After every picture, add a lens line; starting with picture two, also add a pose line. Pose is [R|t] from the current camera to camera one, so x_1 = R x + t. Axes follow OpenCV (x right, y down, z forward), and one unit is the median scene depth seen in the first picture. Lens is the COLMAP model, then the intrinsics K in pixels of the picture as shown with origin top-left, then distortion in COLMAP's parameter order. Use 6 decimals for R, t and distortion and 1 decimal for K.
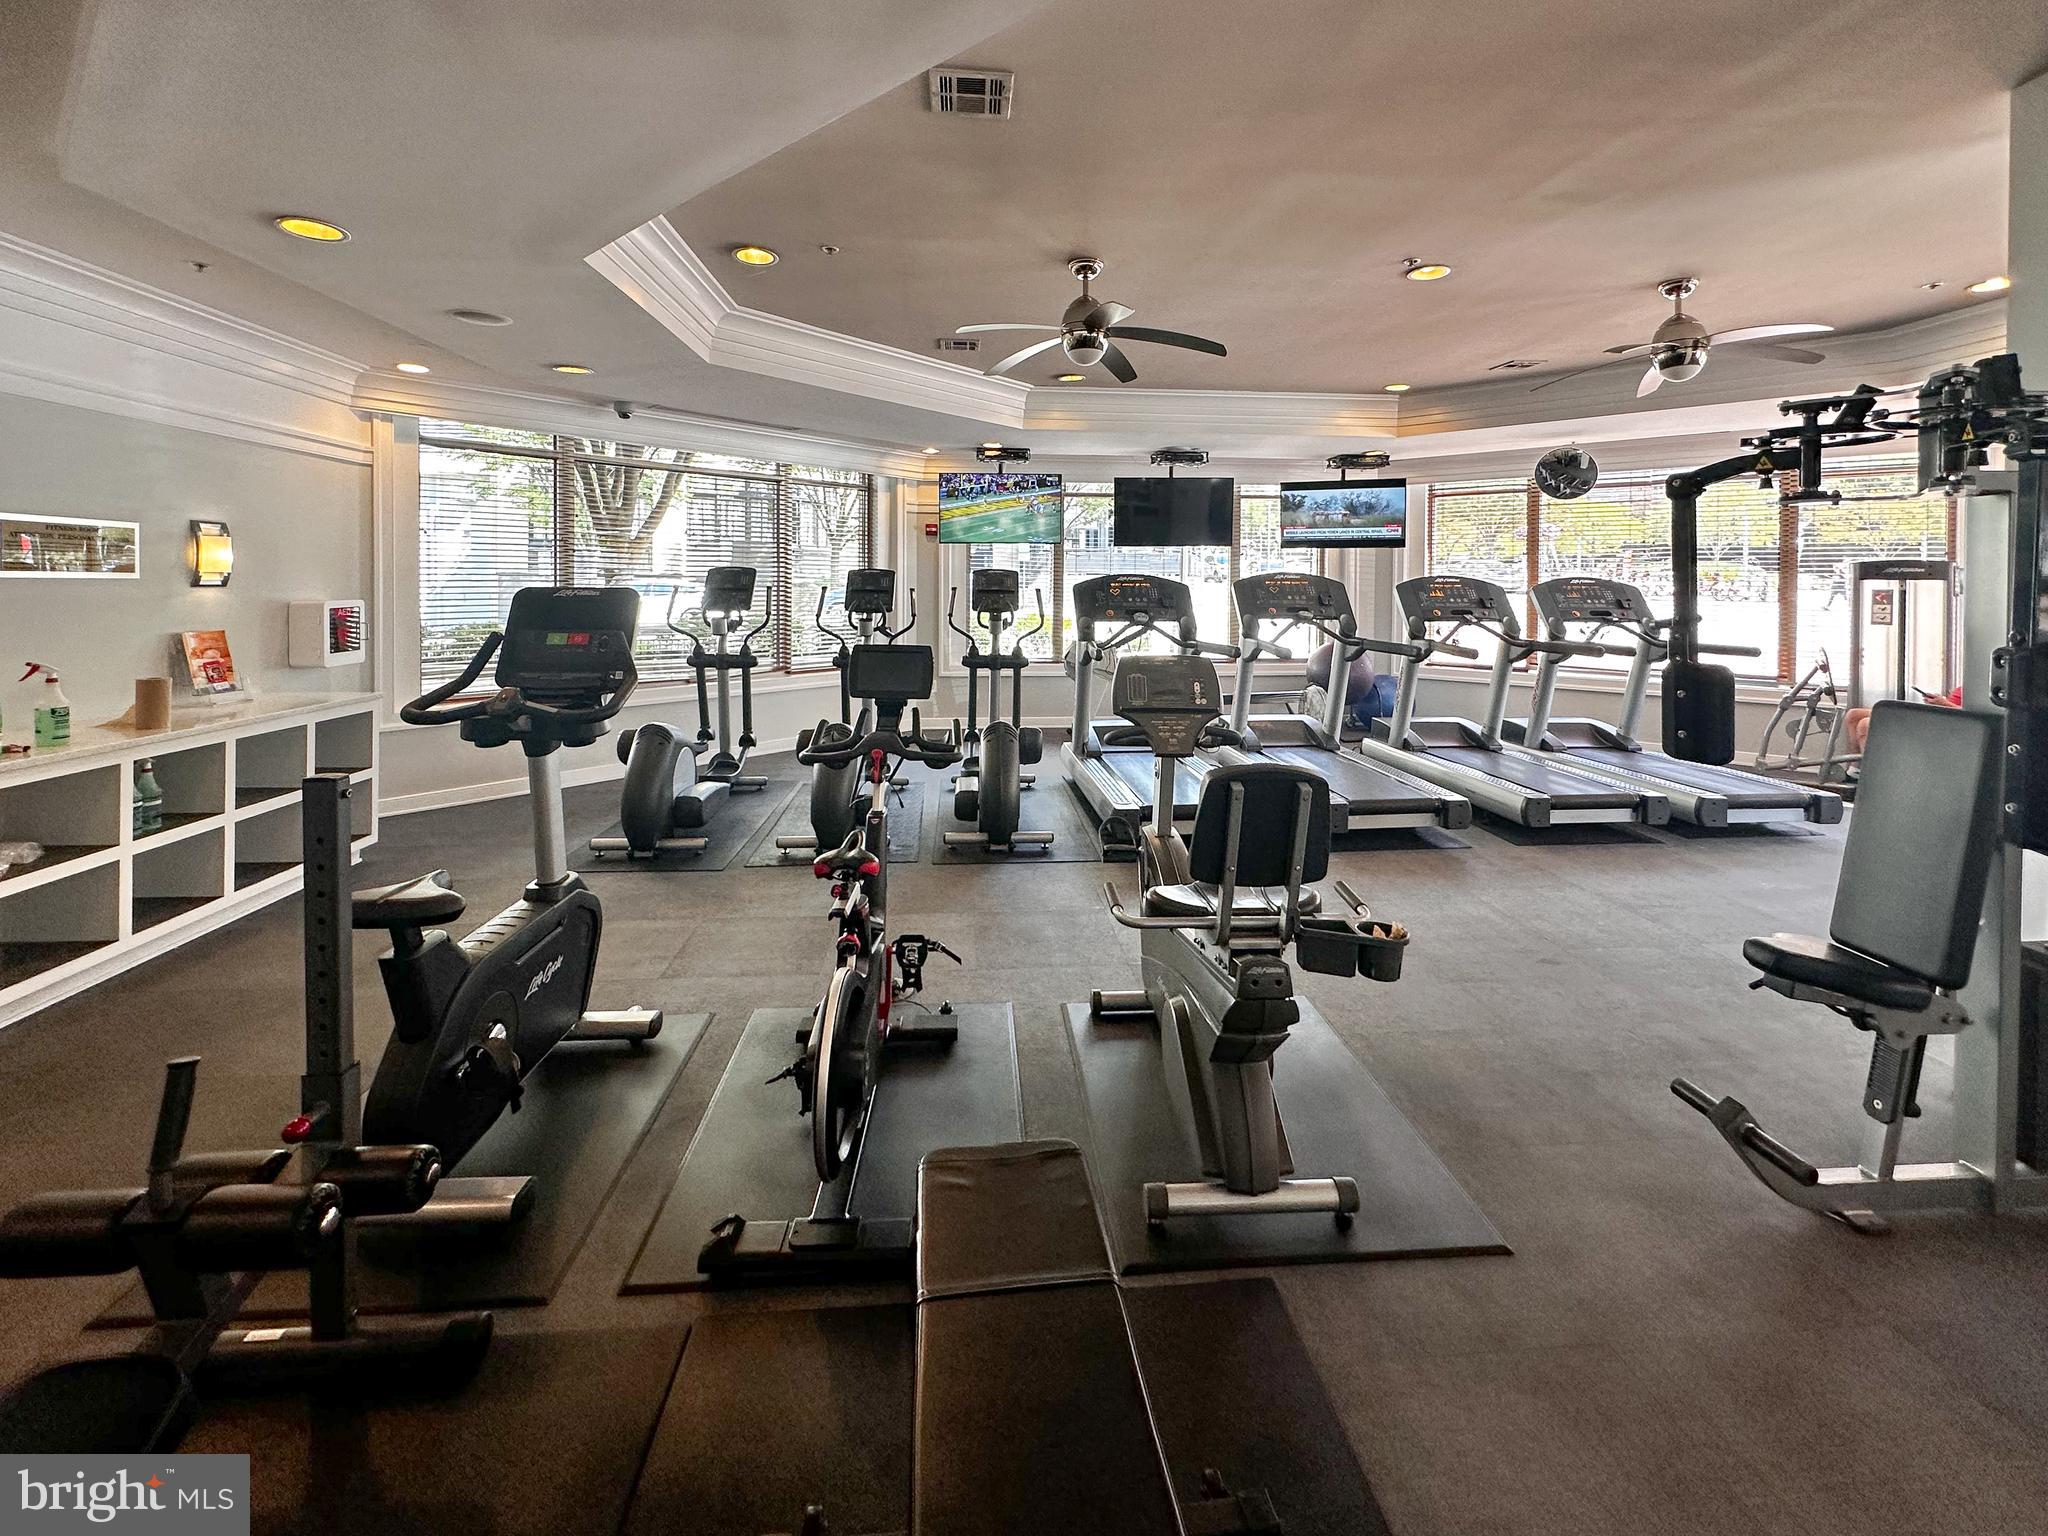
lens RADIAL K [[819.9, 0, 1022.8], [0, 819.9, 750.1], [0, 0, 1]] dist [-0.003363, -0.000238]
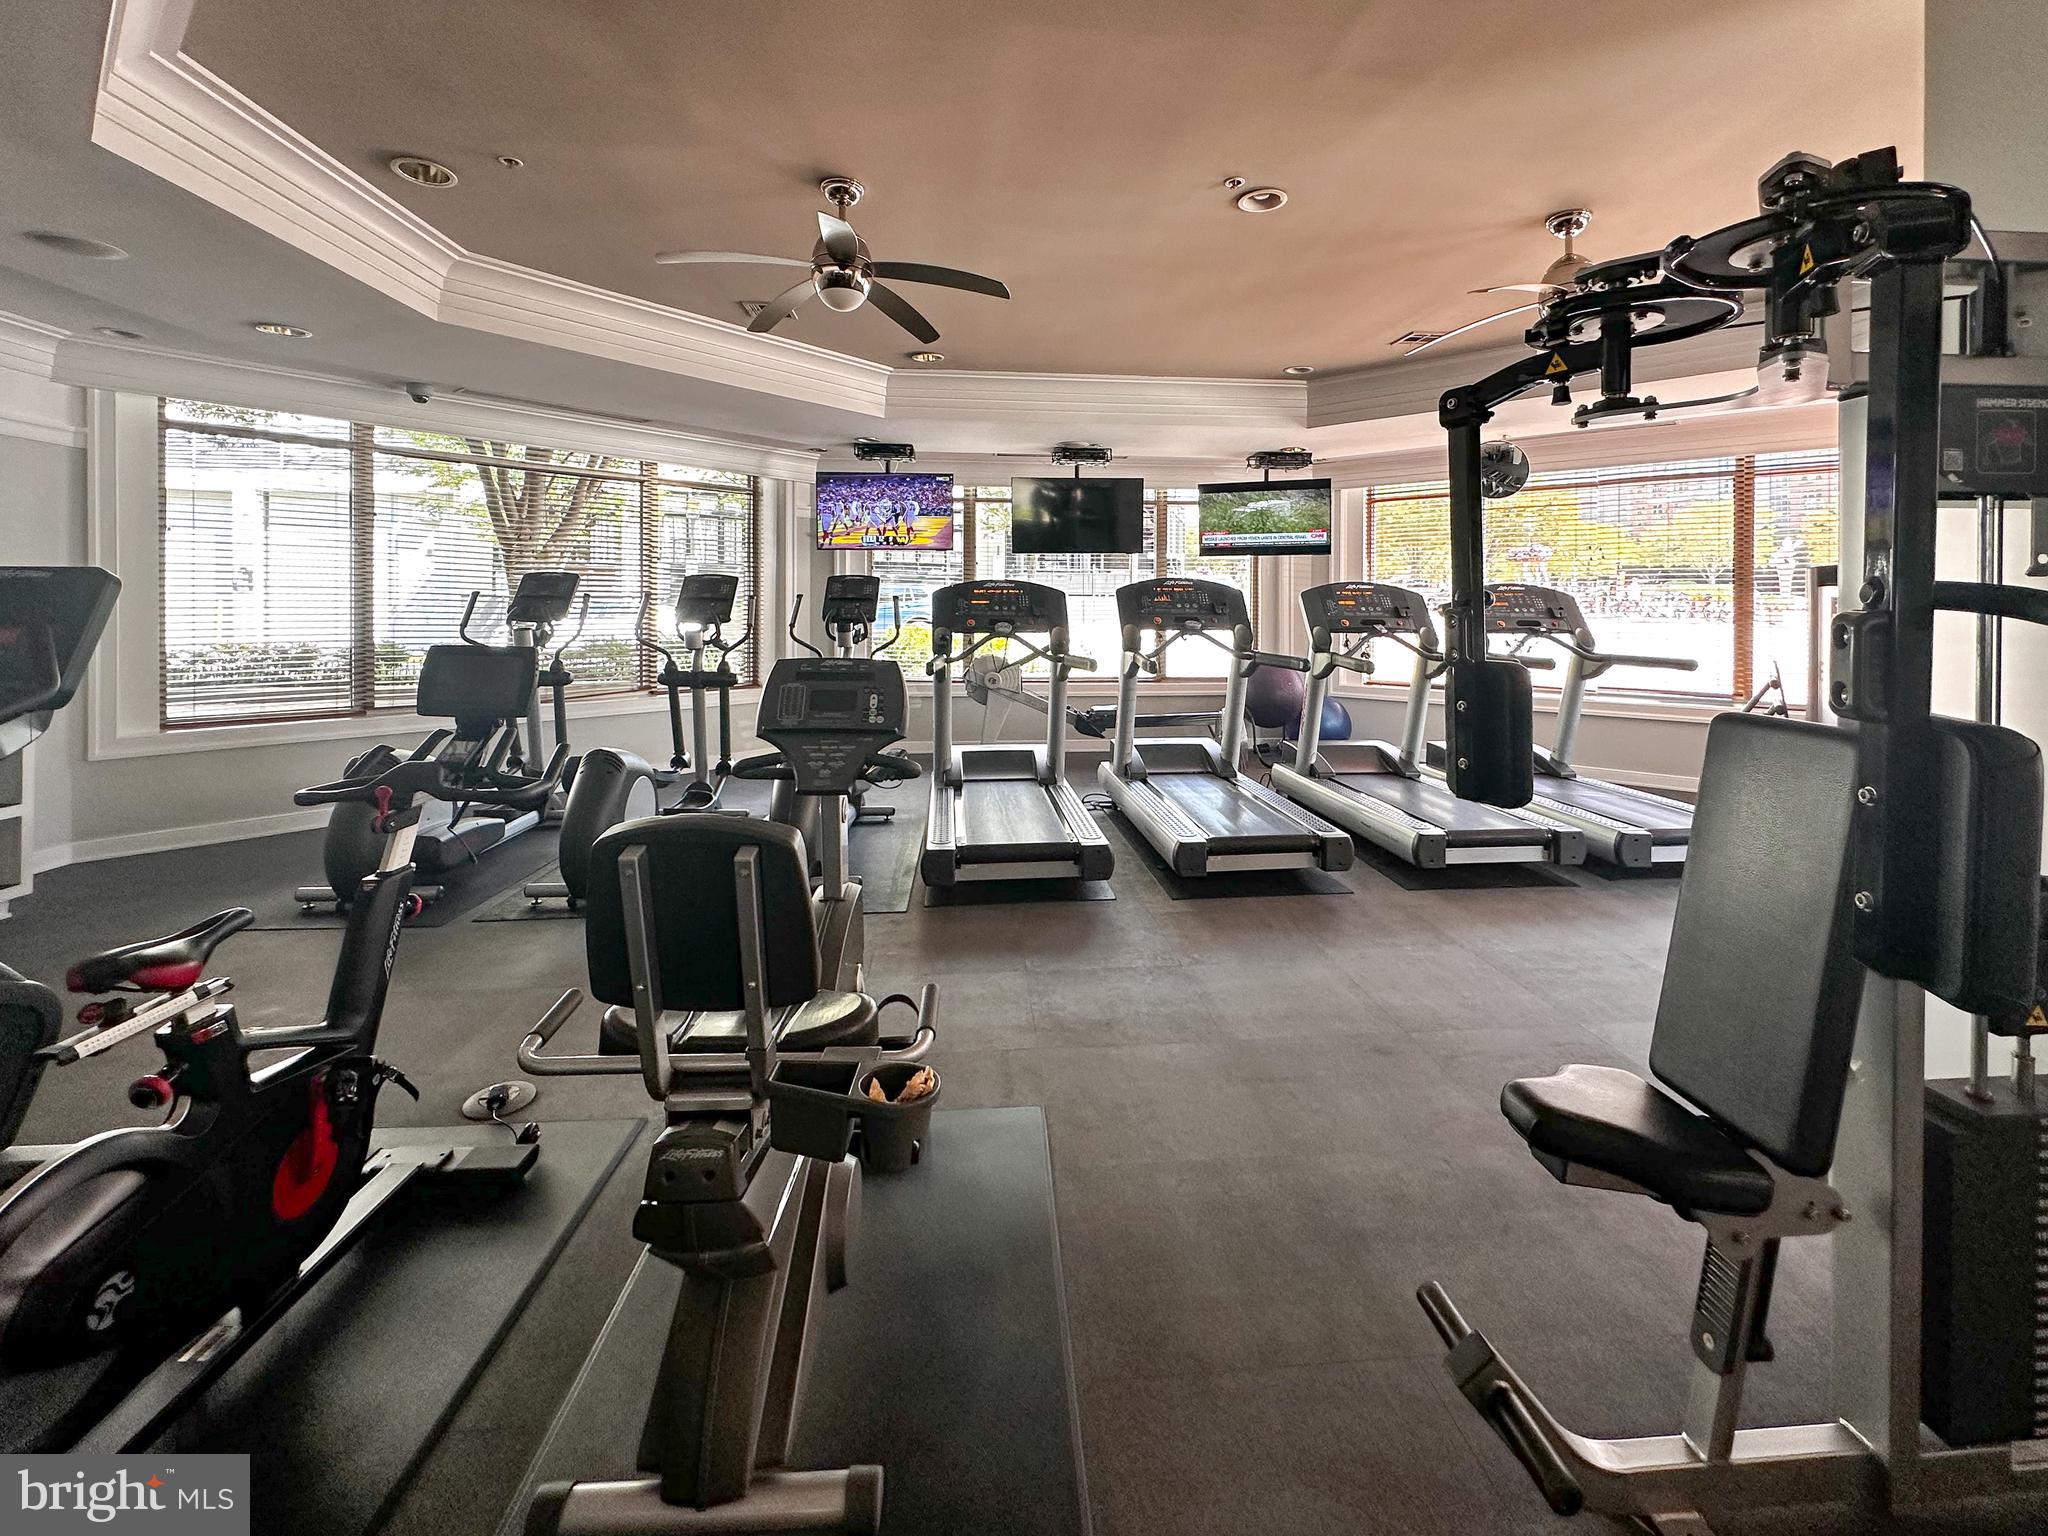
lens RADIAL K [[832.7, 0, 1024.0], [0, 832.7, 768.0], [0, 0, 1]] dist [-0.003651, -0.000386]
pose [[0.999940, -0.002590, 0.010606, 0.153394], [0.002676, 0.999964, -0.008038, -0.003879], [-0.010585, 0.008066, 0.999911, 0.106638]]
